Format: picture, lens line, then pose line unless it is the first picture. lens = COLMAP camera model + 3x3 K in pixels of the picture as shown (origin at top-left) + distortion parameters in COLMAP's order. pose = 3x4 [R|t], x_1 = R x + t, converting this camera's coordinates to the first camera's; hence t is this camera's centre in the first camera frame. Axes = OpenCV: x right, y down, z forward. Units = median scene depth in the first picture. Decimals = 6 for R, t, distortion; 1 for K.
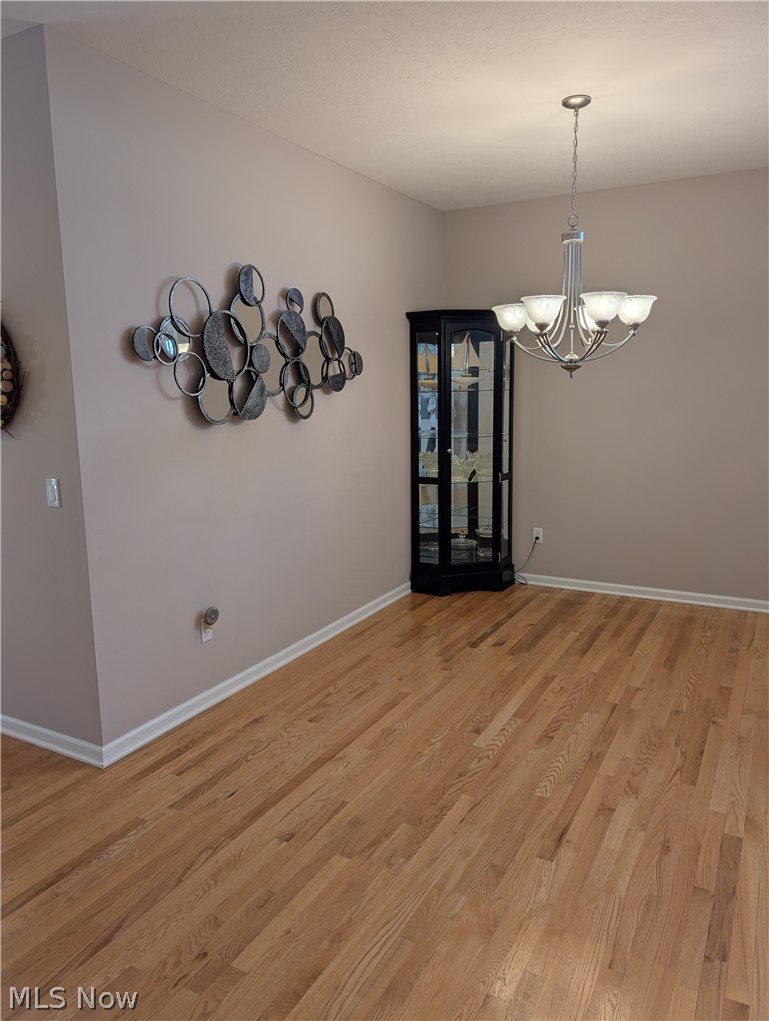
lens RADIAL K [[732.7, 0, 382.3], [0, 732.7, 502.9], [0, 0, 1]] dist [0.035060, -0.035478]
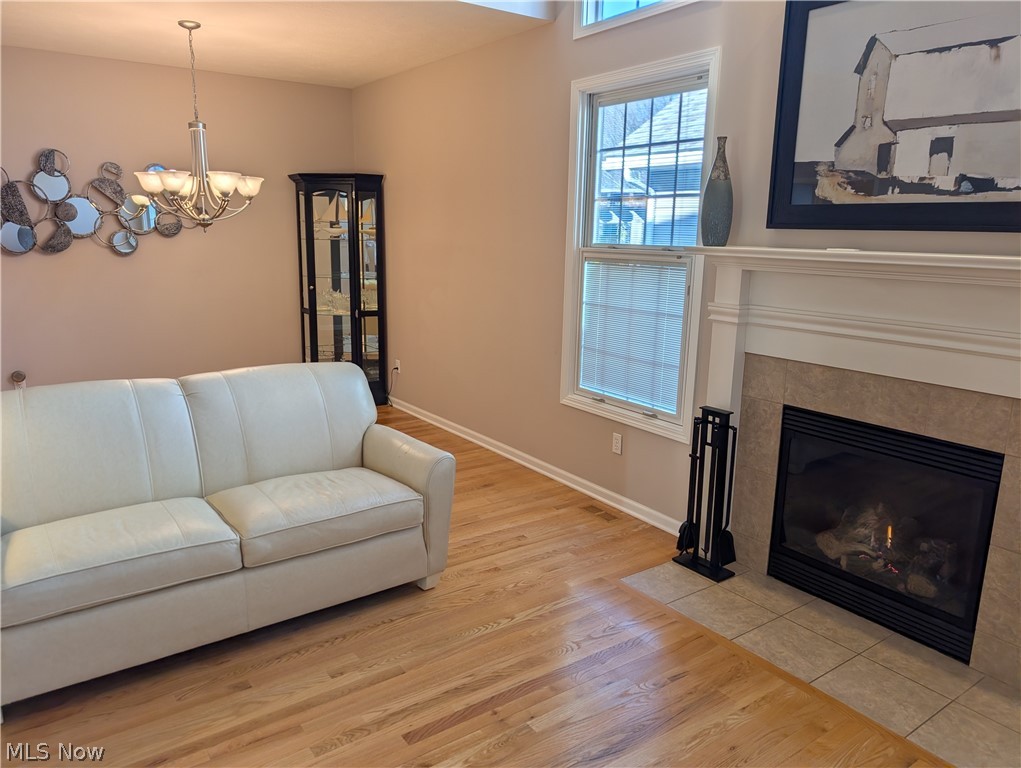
lens RADIAL K [[731.7, 0, 506.7], [0, 731.7, 385.3], [0, 0, 1]] dist [0.034687, -0.034456]
pose [[0.899952, 0.120723, -0.418942, 1.345663], [-0.097285, 0.992277, 0.076954, -0.050486], [0.424997, -0.028498, 0.904746, 0.015389]]
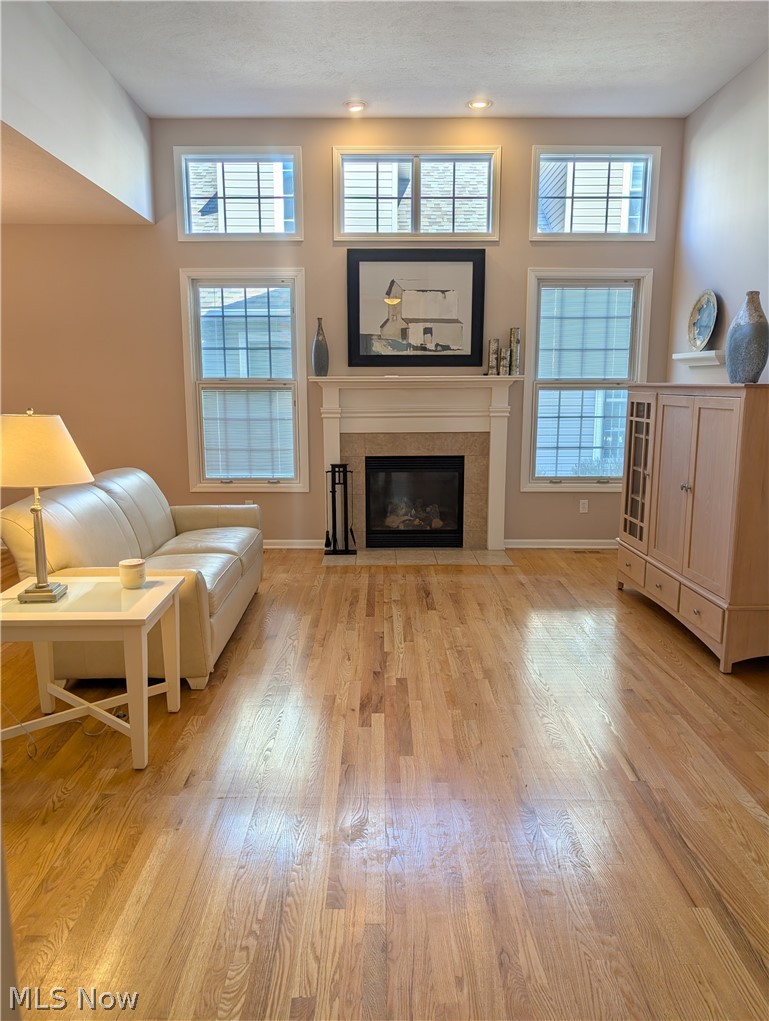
lens RADIAL K [[727.1, 0, 384.5], [0, 727.1, 510.5], [0, 0, 1]] dist [0.039814, -0.049825]
pose [[0.872723, -0.073351, 0.482673, 0.427470], [0.066741, 0.997292, 0.030883, 0.094509], [-0.483632, 0.005262, 0.875256, -0.601710]]
